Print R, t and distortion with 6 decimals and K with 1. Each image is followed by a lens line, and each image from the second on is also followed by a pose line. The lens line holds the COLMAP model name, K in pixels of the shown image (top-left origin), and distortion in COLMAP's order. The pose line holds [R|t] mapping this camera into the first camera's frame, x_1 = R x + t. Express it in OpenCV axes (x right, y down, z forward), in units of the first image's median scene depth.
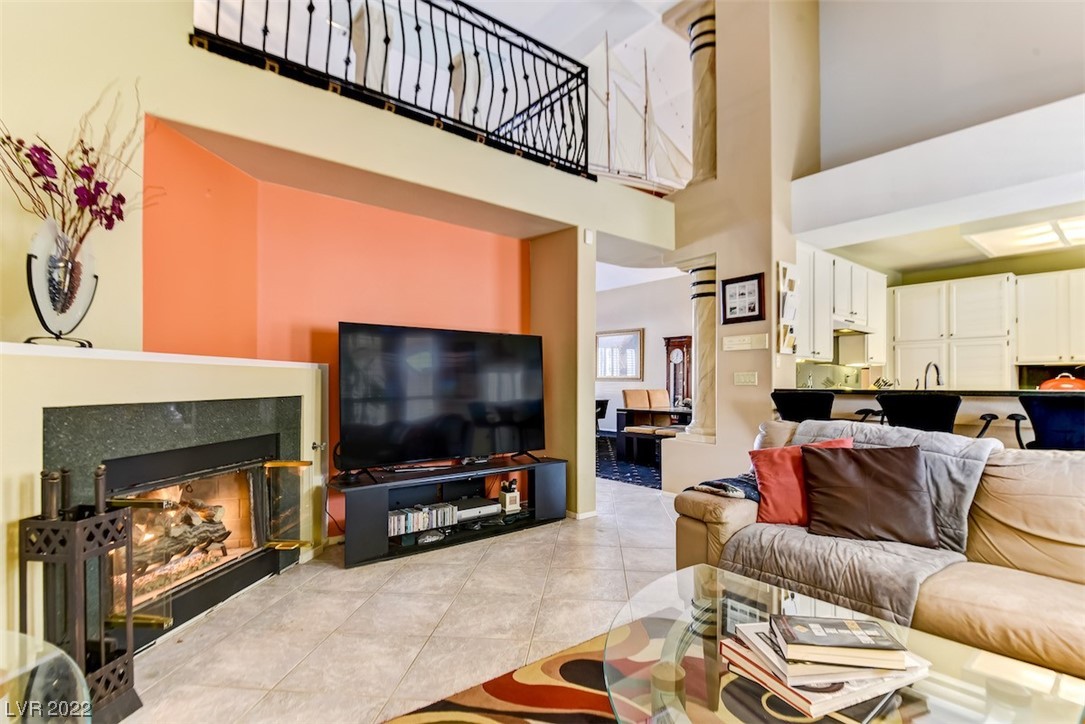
lens RADIAL K [[510.6, 0, 542.0], [0, 510.6, 376.9], [0, 0, 1]] dist [0.003647, -0.011334]
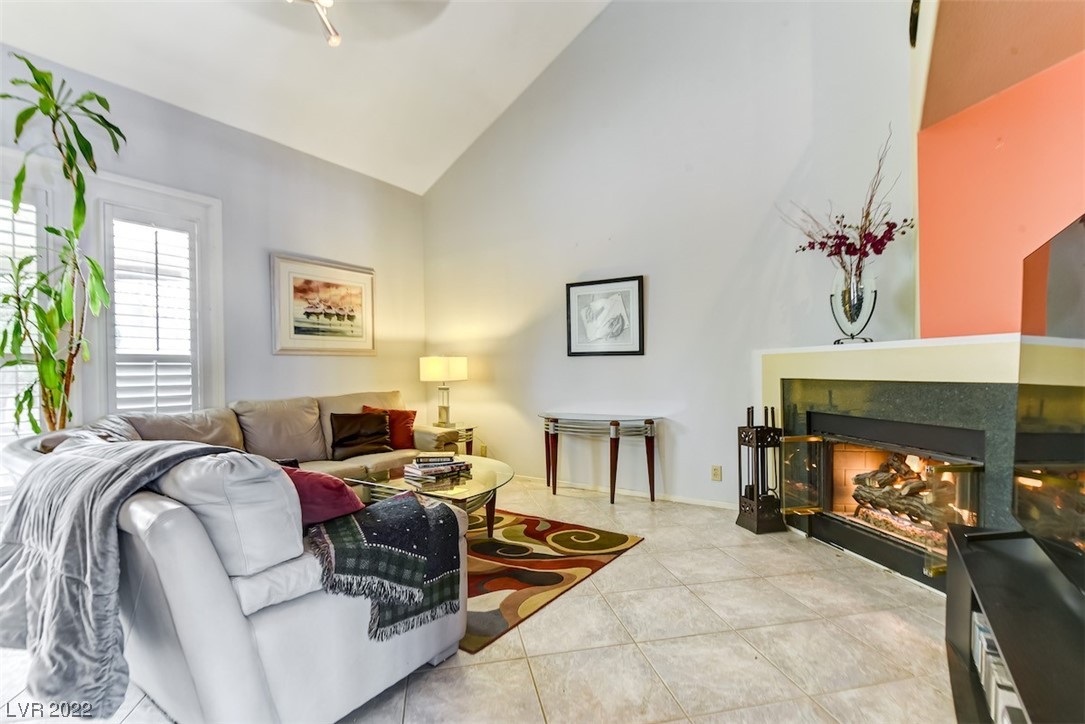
lens RADIAL K [[502.4, 0, 539.9], [0, 502.4, 368.2], [0, 0, 1]] dist [0.016277, -0.020449]
pose [[-0.957148, 0.008280, -0.289482, 0.219721], [0.013256, 0.999796, -0.015233, 0.014368], [0.289297, -0.018418, -0.957062, 1.037738]]
